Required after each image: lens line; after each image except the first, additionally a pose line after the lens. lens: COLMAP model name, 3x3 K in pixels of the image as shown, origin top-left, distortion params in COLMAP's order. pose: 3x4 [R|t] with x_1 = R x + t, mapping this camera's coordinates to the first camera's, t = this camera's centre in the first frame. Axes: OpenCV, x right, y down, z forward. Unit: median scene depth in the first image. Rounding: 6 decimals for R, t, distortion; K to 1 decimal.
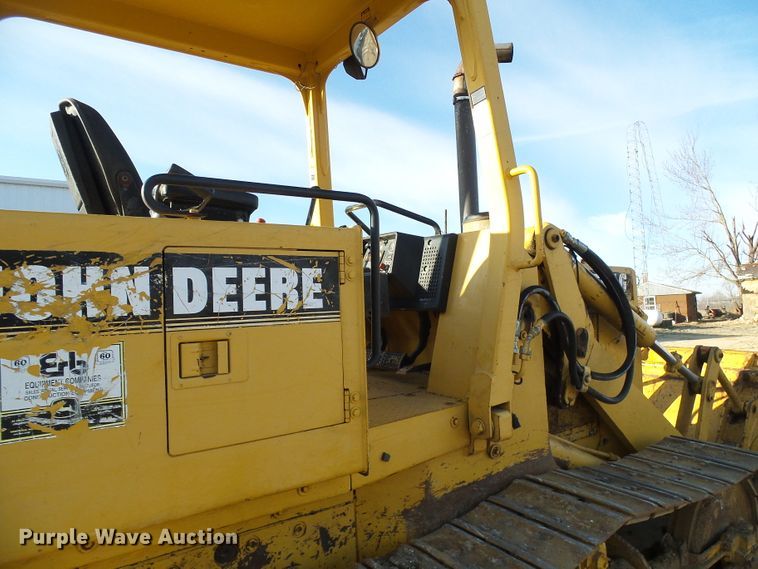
lens RADIAL K [[542.7, 0, 393.9], [0, 542.7, 277.8], [0, 0, 1]] dist [0.002960, -0.004789]
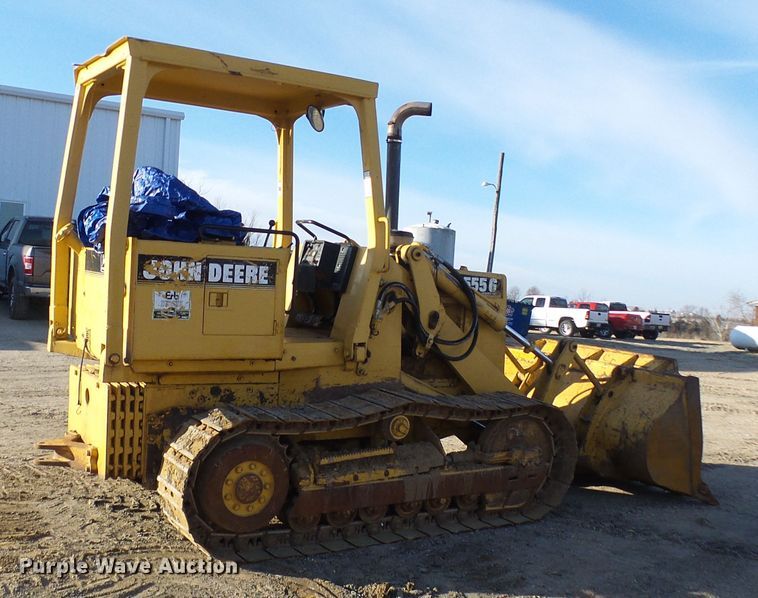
lens RADIAL K [[823.6, 0, 384.9], [0, 823.6, 299.8], [0, 0, 1]] dist [-0.016250, 0.000000]
pose [[0.994577, 0.096691, -0.038309, 0.402945], [-0.093636, 0.992792, 0.074808, -0.148408], [0.045266, -0.070816, 0.996462, -1.964886]]
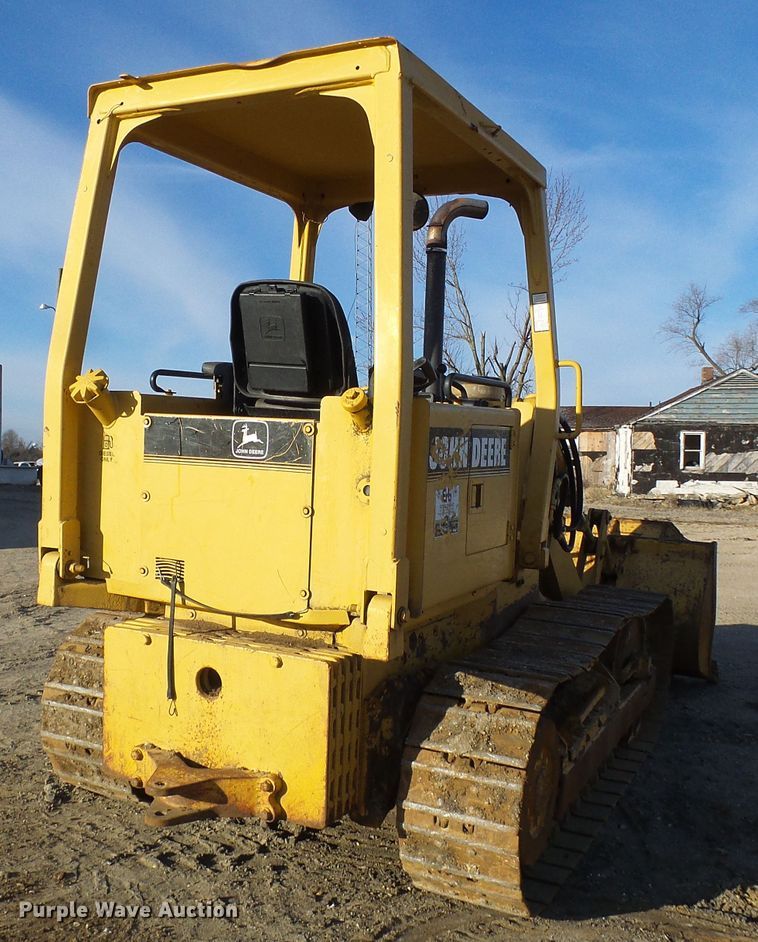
lens RADIAL K [[956.9, 0, 367.1], [0, 956.9, 461.4], [0, 0, 1]] dist [-0.014761, 0.000000]
pose [[0.897309, 0.049900, 0.438573, -1.289815], [-0.079337, 0.995641, 0.049040, -0.042047], [-0.434214, -0.078799, 0.897357, -0.924380]]
